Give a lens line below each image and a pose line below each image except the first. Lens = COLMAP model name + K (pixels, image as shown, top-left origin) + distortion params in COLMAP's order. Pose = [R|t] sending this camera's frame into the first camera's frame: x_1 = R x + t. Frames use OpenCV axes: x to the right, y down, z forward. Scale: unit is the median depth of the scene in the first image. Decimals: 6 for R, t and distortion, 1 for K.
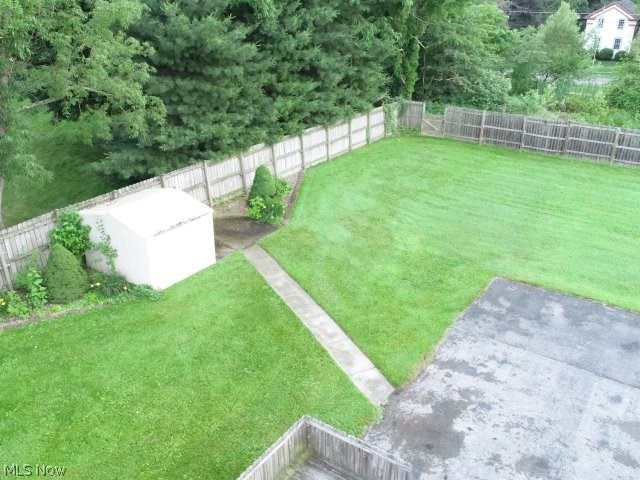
lens RADIAL K [[573.0, 0, 319.6], [0, 573.0, 240.1], [0, 0, 1]] dist [0.005726, -0.014888]
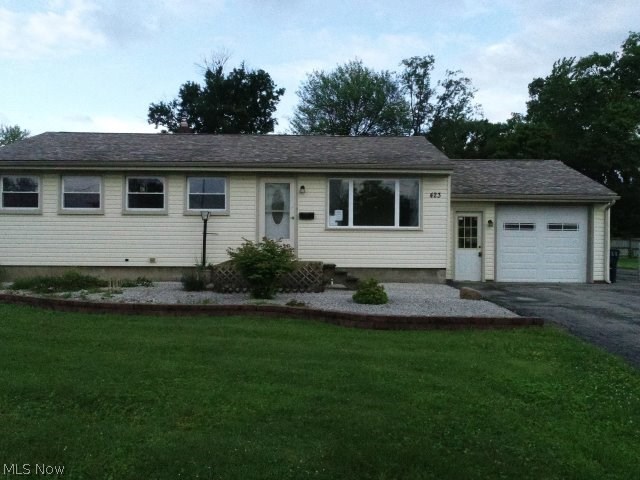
lens RADIAL K [[573.0, 0, 318.2], [0, 573.0, 240.2], [0, 0, 1]] dist [0.005726, -0.014888]
pose [[0.573868, 0.016754, -0.818776, 1.378635], [-0.353178, 0.907103, -0.228975, 0.701026], [0.738878, 0.420575, 0.526475, -0.751414]]
